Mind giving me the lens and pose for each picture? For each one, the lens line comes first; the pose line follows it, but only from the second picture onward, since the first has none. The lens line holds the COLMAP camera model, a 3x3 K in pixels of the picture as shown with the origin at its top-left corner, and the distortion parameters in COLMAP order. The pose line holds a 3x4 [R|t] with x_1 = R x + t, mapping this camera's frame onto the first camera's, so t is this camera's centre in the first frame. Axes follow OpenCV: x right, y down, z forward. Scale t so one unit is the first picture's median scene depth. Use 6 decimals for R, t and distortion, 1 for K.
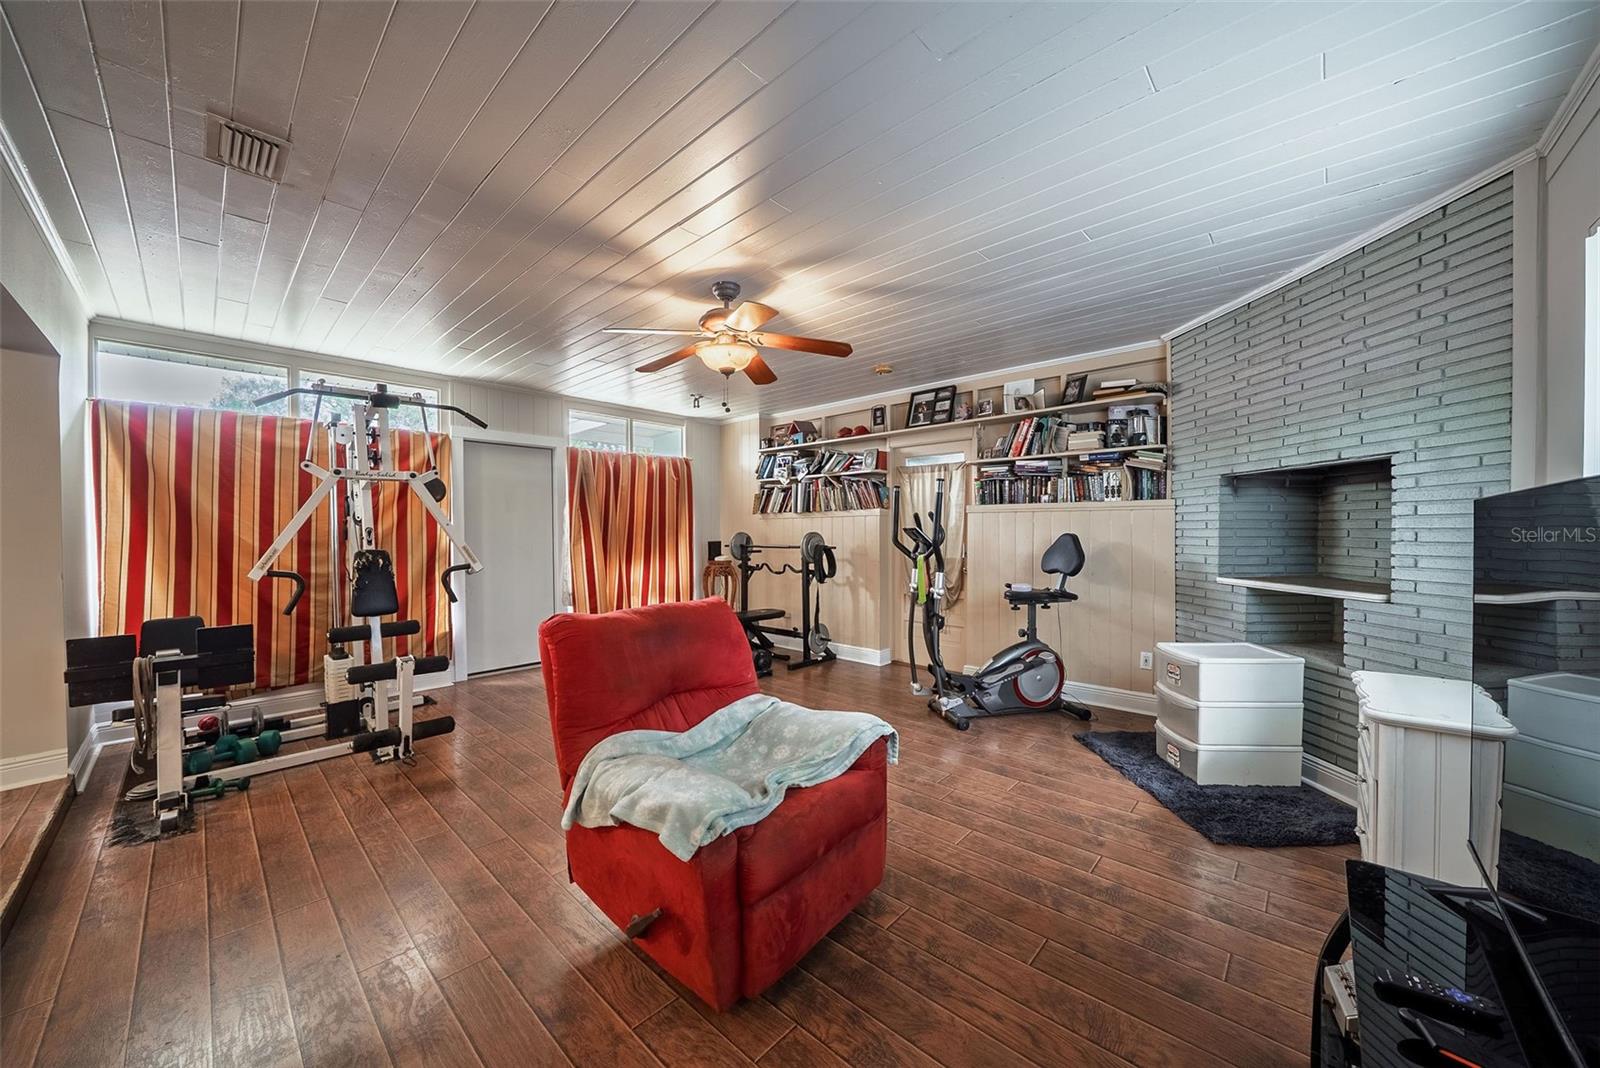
lens RADIAL K [[553.3, 0, 797.4], [0, 553.3, 530.9], [0, 0, 1]] dist [-0.011545, 0.000047]
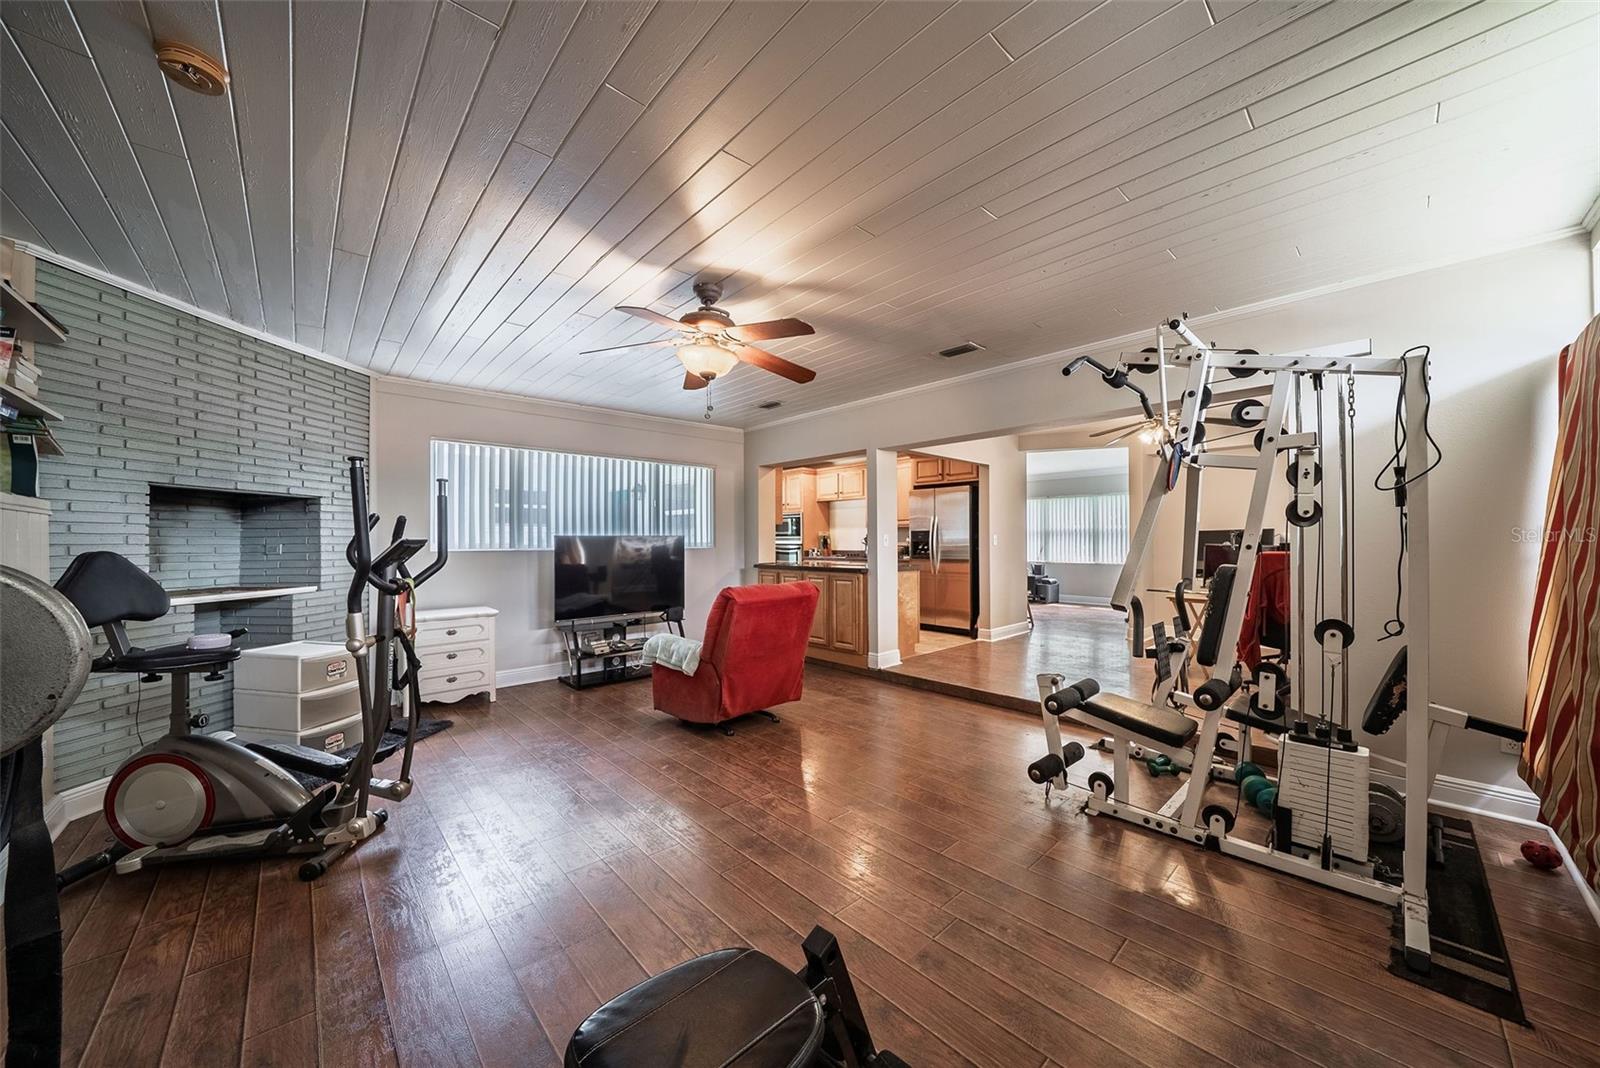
lens RADIAL K [[553.3, 0, 794.0], [0, 553.3, 540.7], [0, 0, 1]] dist [-0.011545, 0.000047]
pose [[-0.995765, 0.006675, 0.091697, -0.419940], [0.006612, 0.999978, -0.000996, -0.002431], [-0.091702, -0.000385, -0.995786, 2.328879]]
